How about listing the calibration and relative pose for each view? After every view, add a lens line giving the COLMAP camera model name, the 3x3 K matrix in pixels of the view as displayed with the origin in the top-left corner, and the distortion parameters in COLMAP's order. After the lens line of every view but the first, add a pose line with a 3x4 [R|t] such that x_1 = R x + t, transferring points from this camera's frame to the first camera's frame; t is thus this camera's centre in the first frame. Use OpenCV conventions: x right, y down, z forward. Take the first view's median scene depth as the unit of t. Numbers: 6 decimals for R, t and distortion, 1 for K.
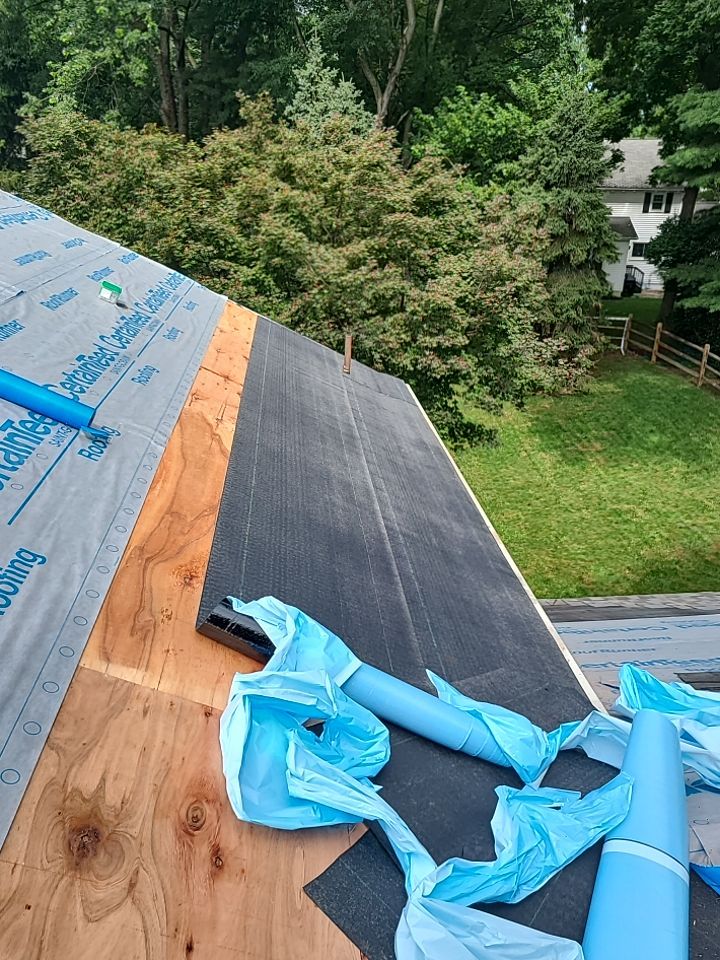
lens RADIAL K [[723.9, 0, 409.0], [0, 723.9, 485.1], [0, 0, 1]] dist [0.057158, -0.046269]
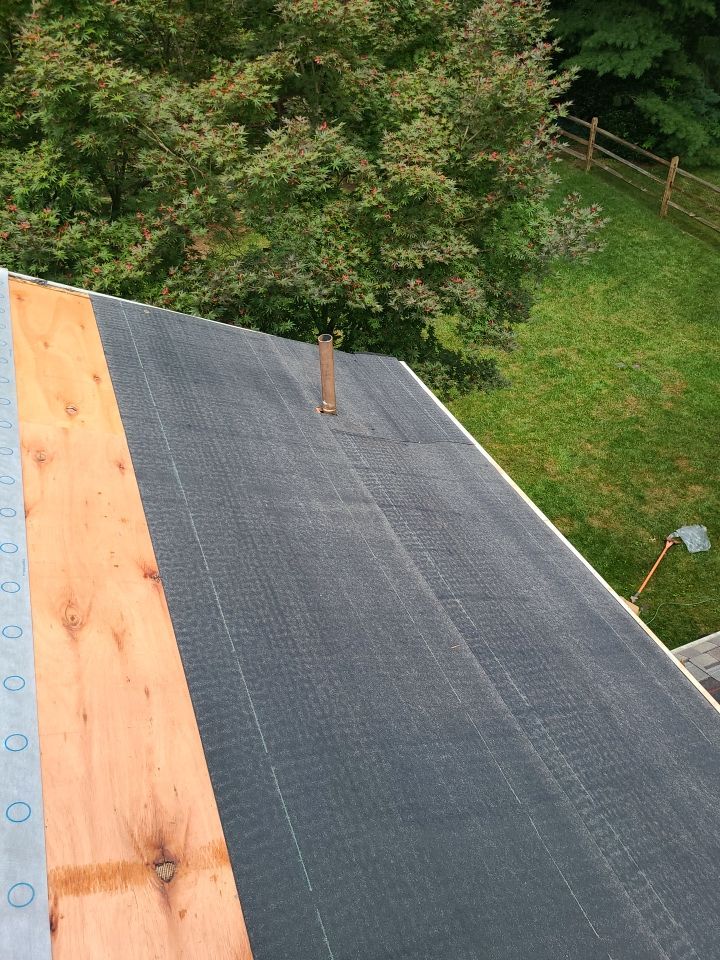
lens RADIAL K [[723.9, 0, 409.0], [0, 723.9, 485.1], [0, 0, 1]] dist [0.057158, -0.046269]
pose [[0.962636, -0.201467, 0.180949, -0.061207], [0.143994, 0.946730, 0.288043, -0.111159], [-0.229341, -0.251225, 0.940366, 0.249570]]
